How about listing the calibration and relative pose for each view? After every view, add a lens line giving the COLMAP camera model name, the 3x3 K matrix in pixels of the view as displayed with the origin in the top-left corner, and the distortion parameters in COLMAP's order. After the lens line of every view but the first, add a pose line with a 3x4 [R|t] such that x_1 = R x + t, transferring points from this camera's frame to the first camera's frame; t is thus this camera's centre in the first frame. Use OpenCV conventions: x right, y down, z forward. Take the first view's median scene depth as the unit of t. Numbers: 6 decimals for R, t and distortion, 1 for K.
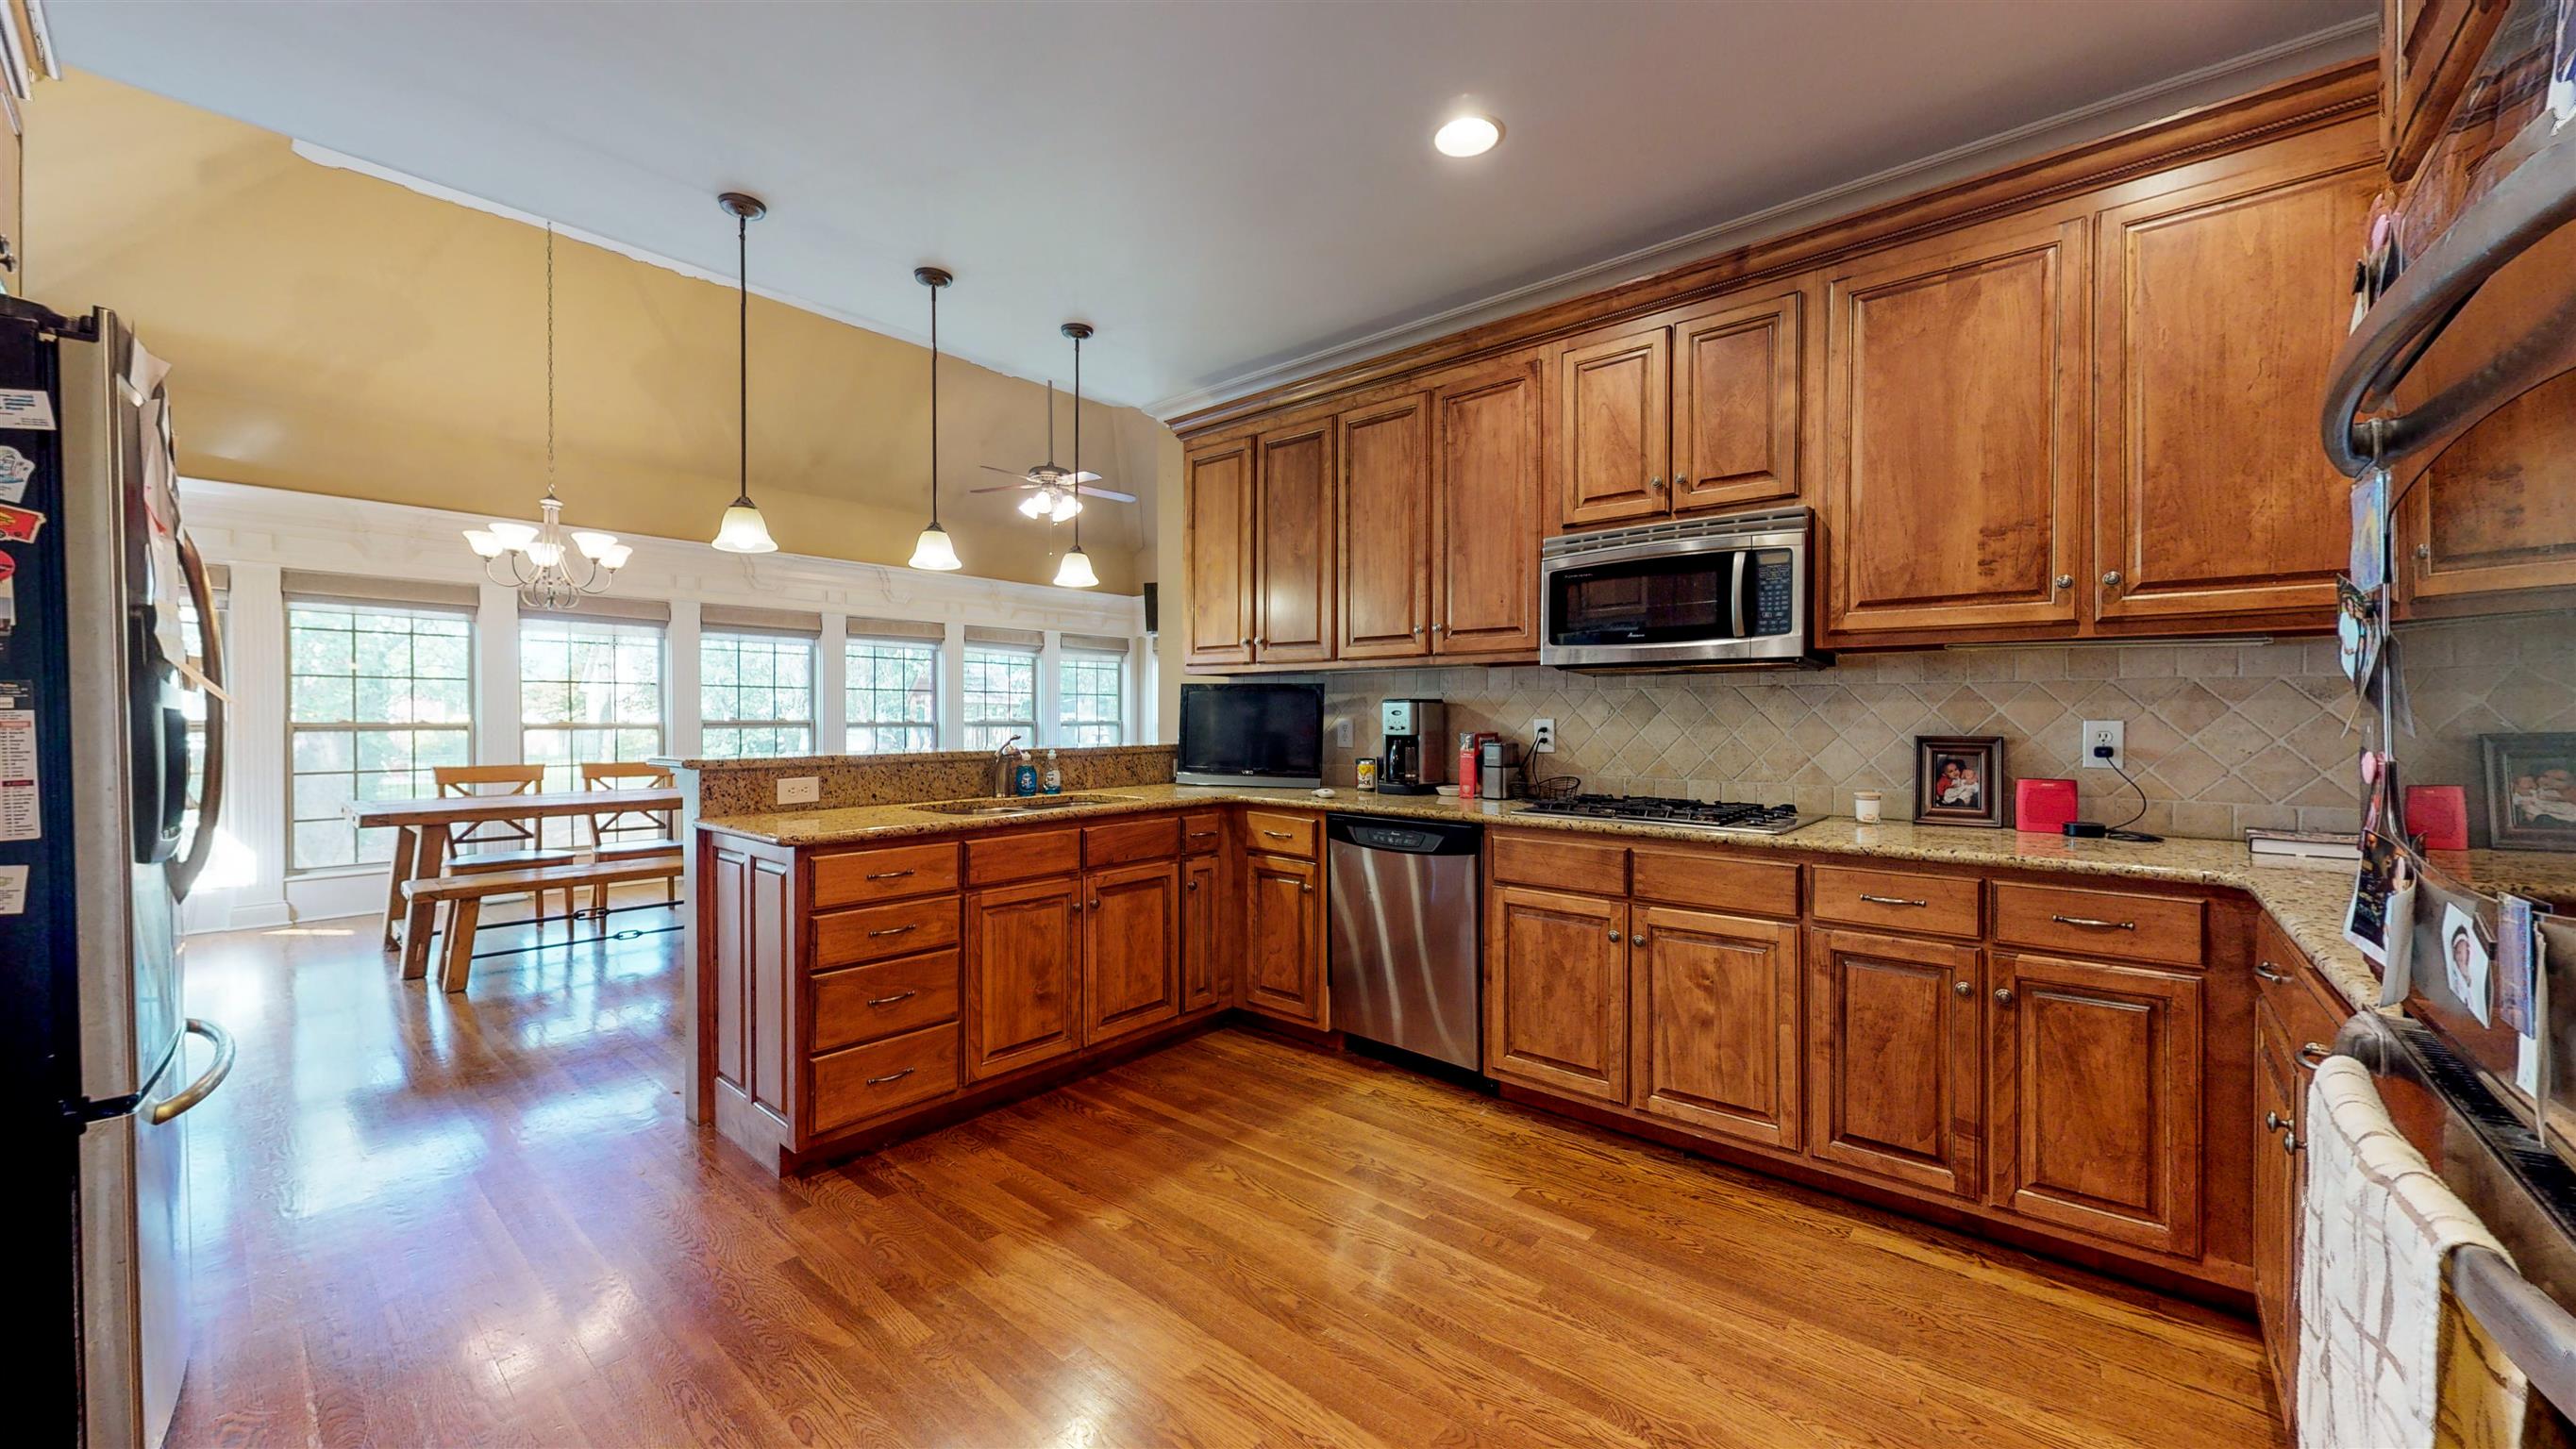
lens RADIAL K [[938.5, 0, 1290.4], [0, 938.5, 729.1], [0, 0, 1]] dist [0.001287, 0.000081]
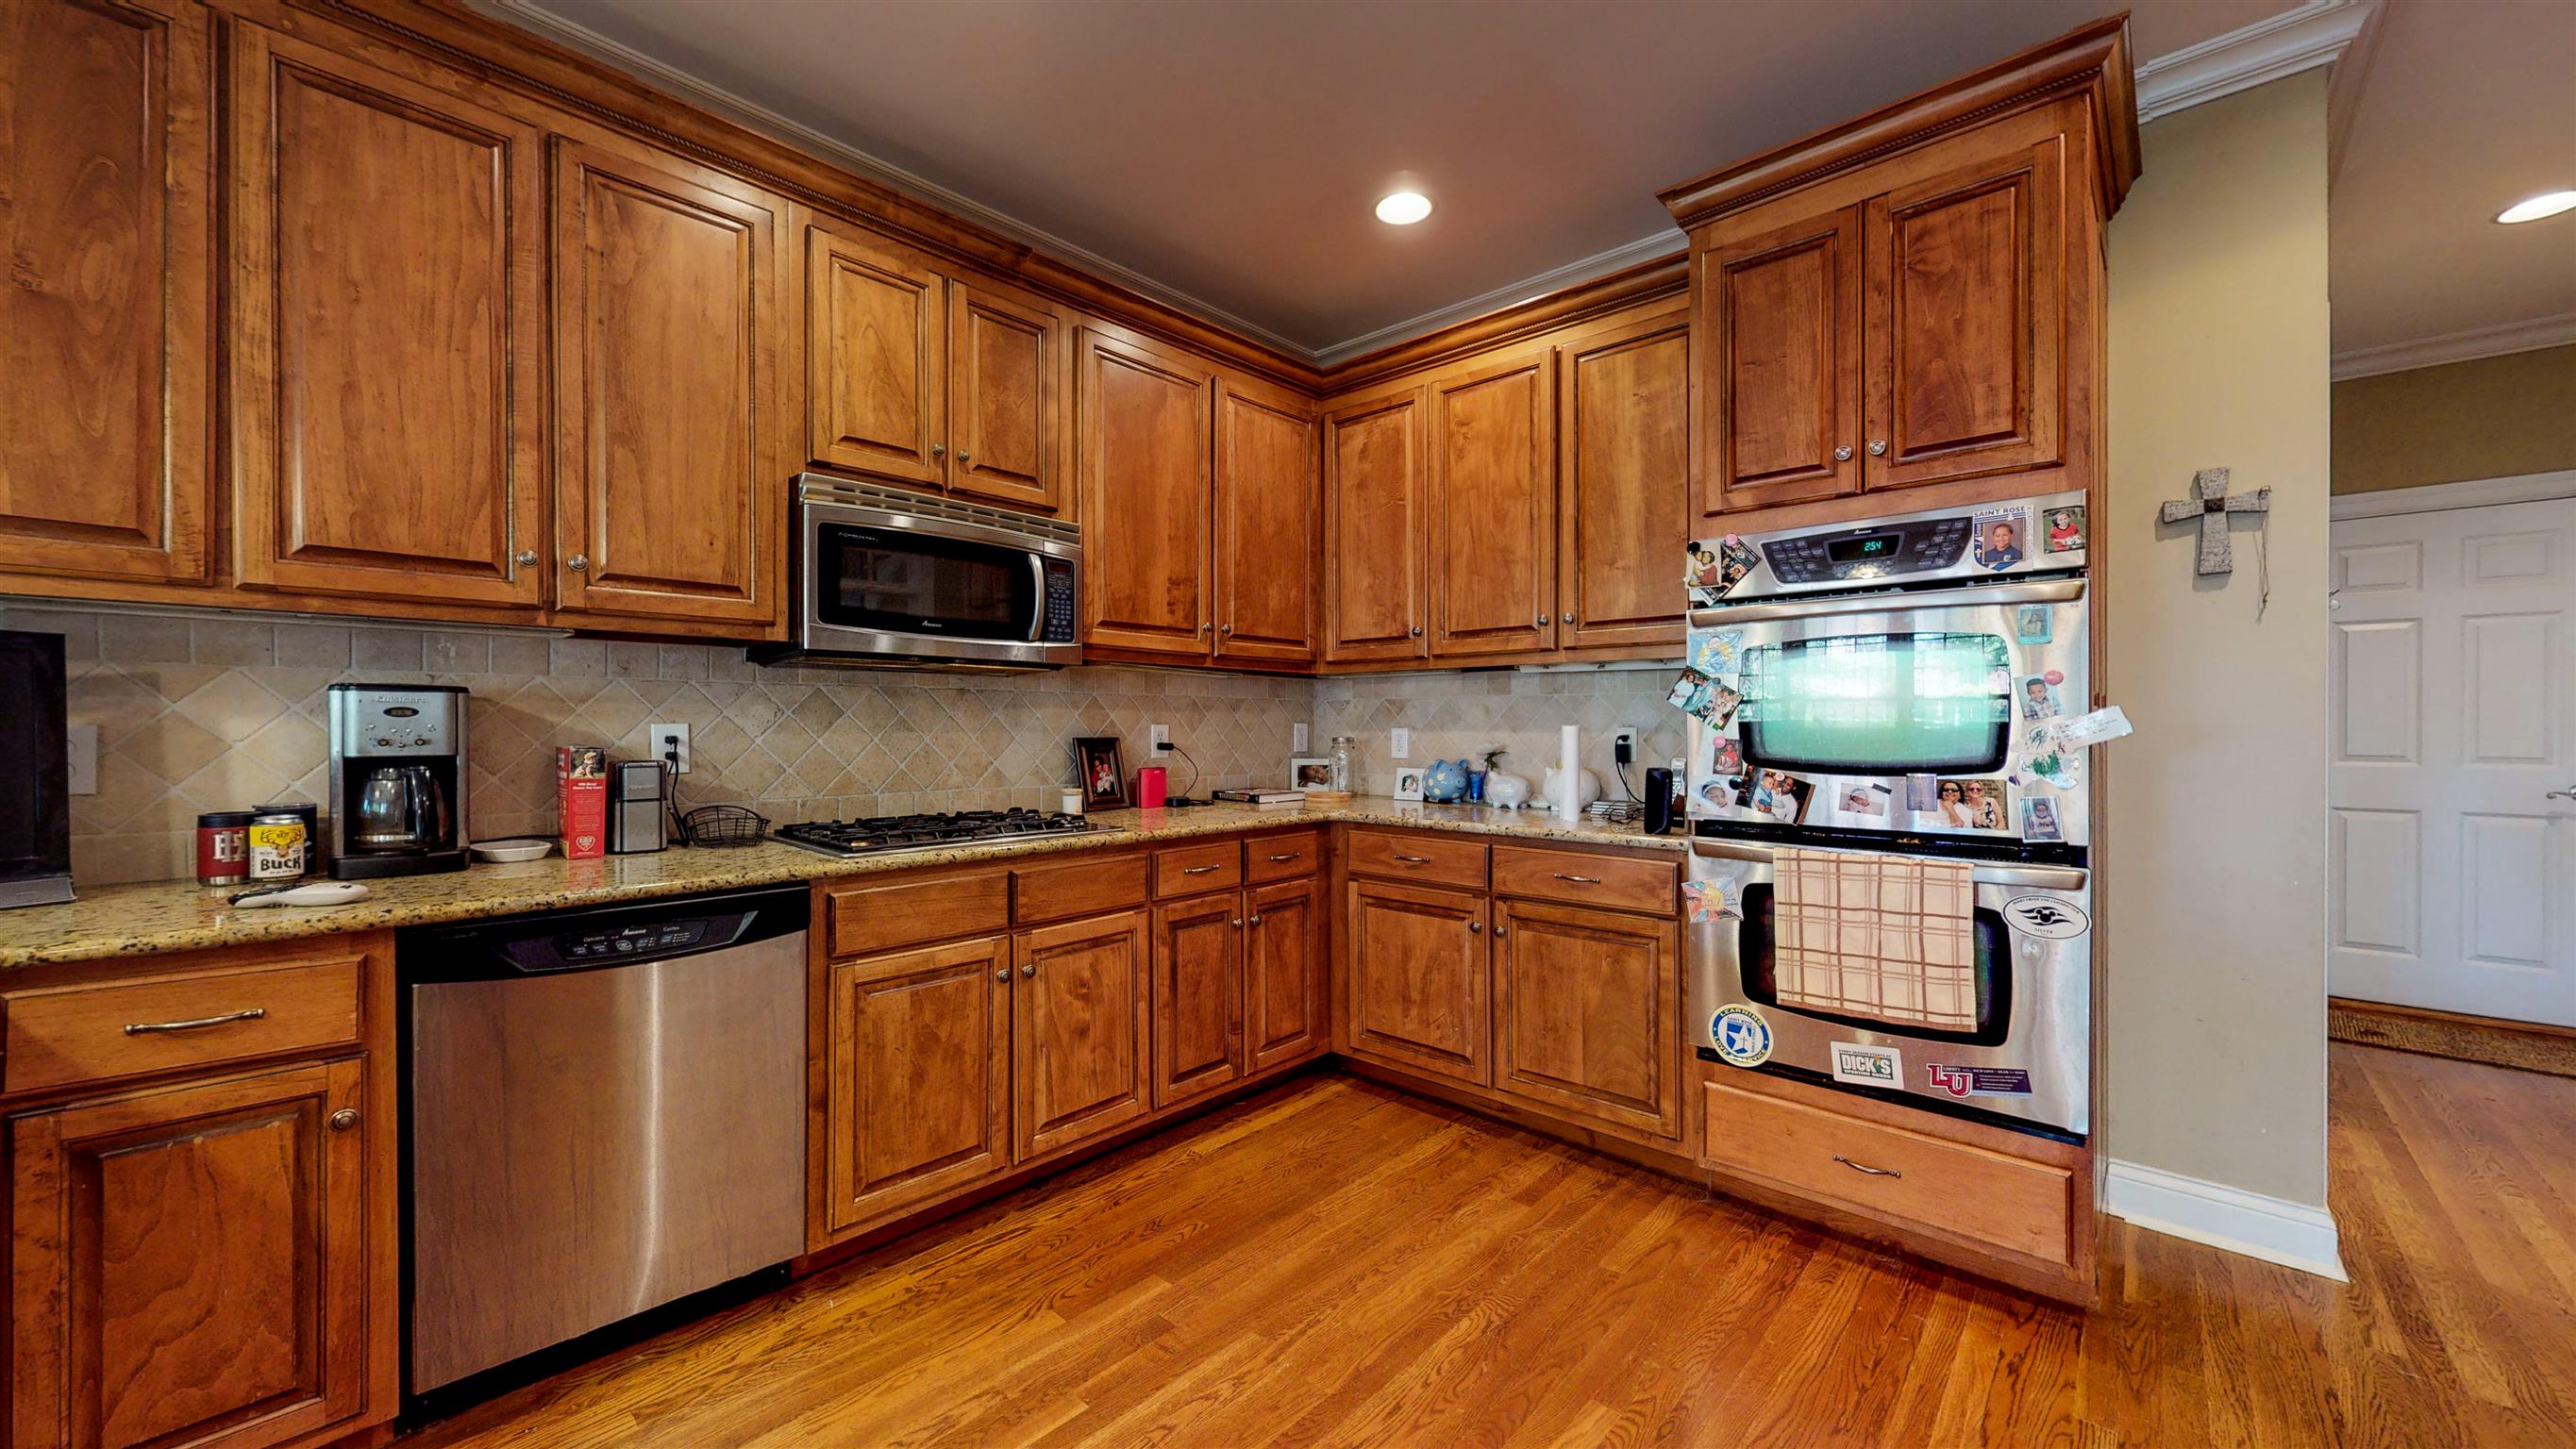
lens RADIAL K [[938.5, 0, 1290.4], [0, 938.5, 729.1], [0, 0, 1]] dist [0.001287, 0.000081]
pose [[0.042707, -0.006586, 0.999066, -0.490225], [0.011555, 0.999915, 0.006097, -0.007755], [-0.999021, 0.011283, 0.042779, 0.680792]]
